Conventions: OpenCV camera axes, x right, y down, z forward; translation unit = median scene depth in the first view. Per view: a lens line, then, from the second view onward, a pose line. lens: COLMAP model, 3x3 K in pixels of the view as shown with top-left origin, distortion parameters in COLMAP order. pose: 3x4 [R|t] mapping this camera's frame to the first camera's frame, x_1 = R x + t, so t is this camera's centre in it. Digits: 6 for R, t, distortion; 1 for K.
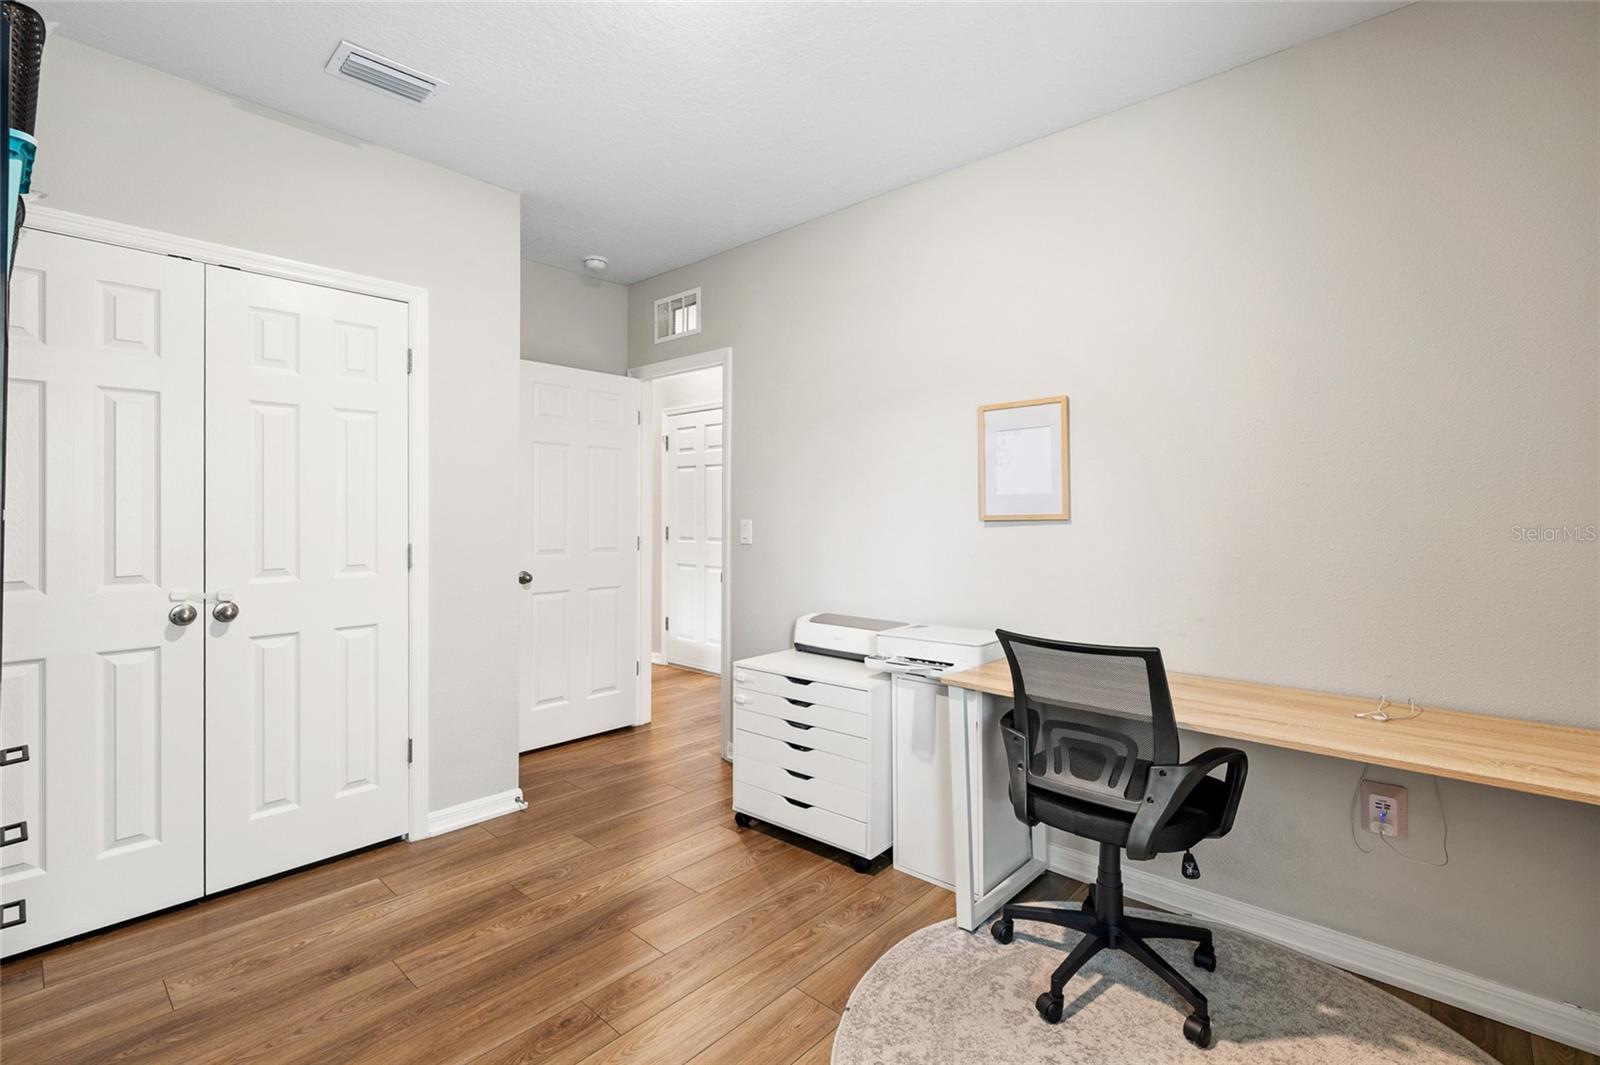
lens RADIAL K [[736.4, 0, 799.0], [0, 736.4, 525.3], [0, 0, 1]] dist [-0.003425, 0.000211]
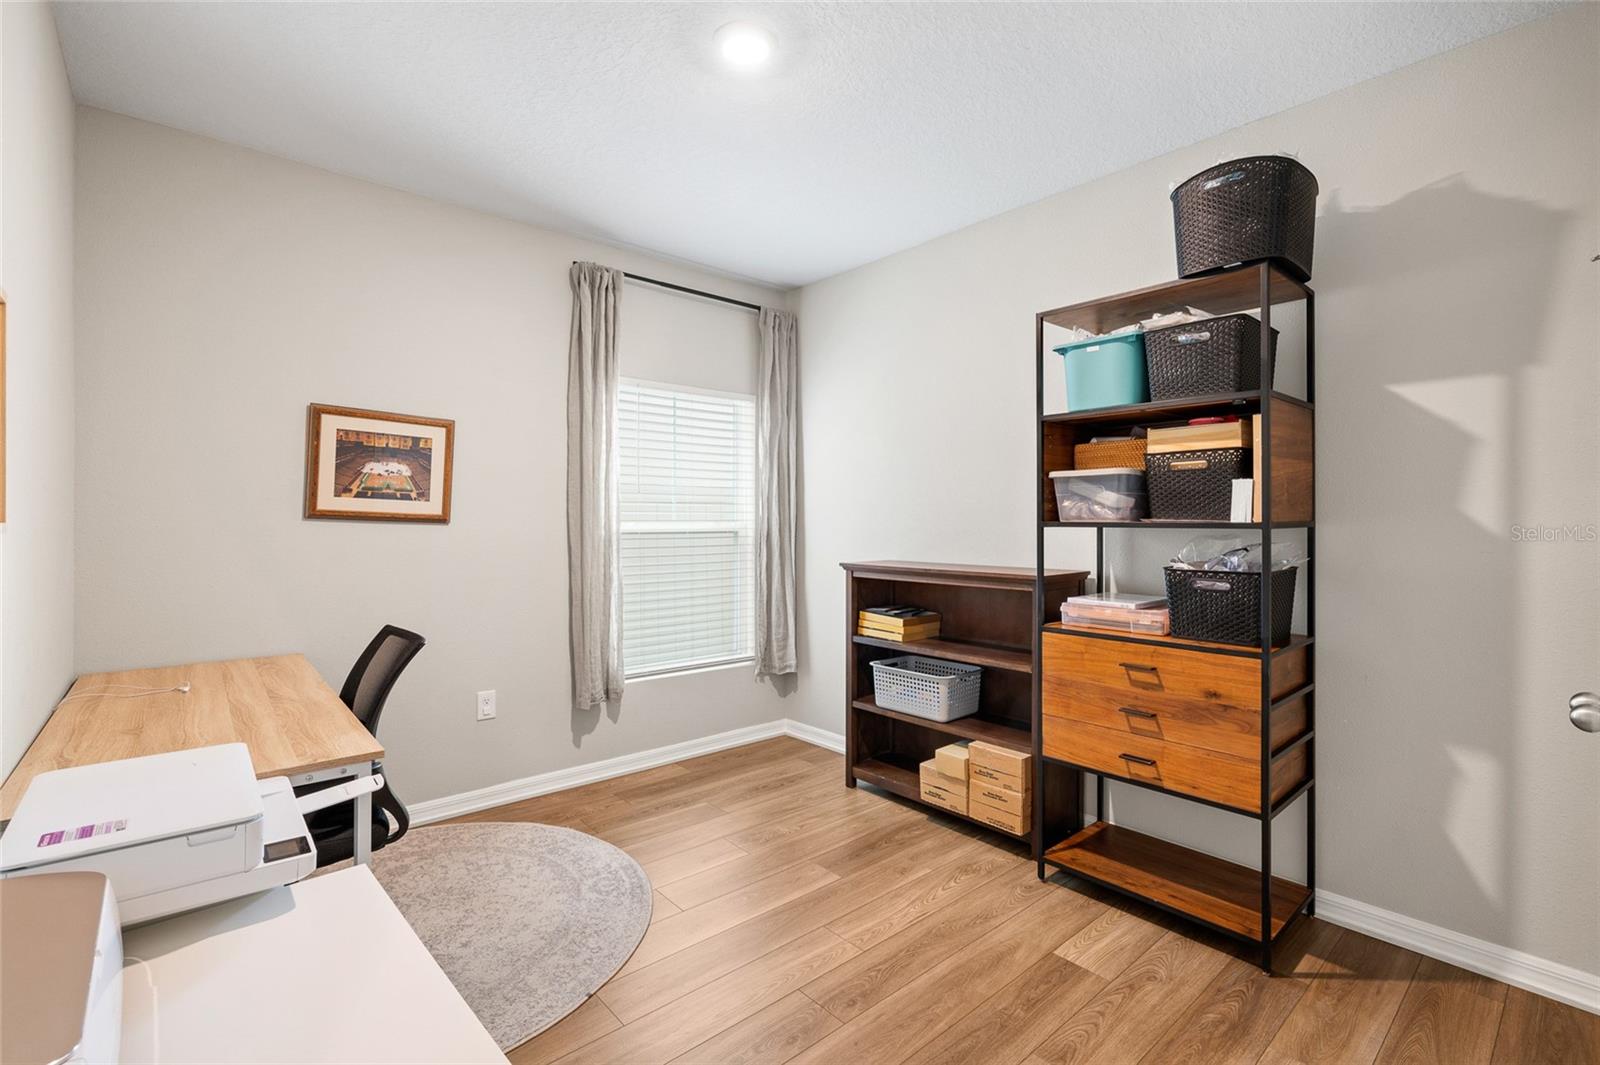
lens RADIAL K [[721.9, 0, 802.7], [0, 721.9, 525.9], [0, 0, 1]] dist [-0.003515, -0.000857]
pose [[-0.993691, -0.016271, 0.110970, -0.352059], [-0.013964, 0.999671, 0.021533, -0.028894], [-0.111284, 0.019848, -0.993590, 2.028960]]
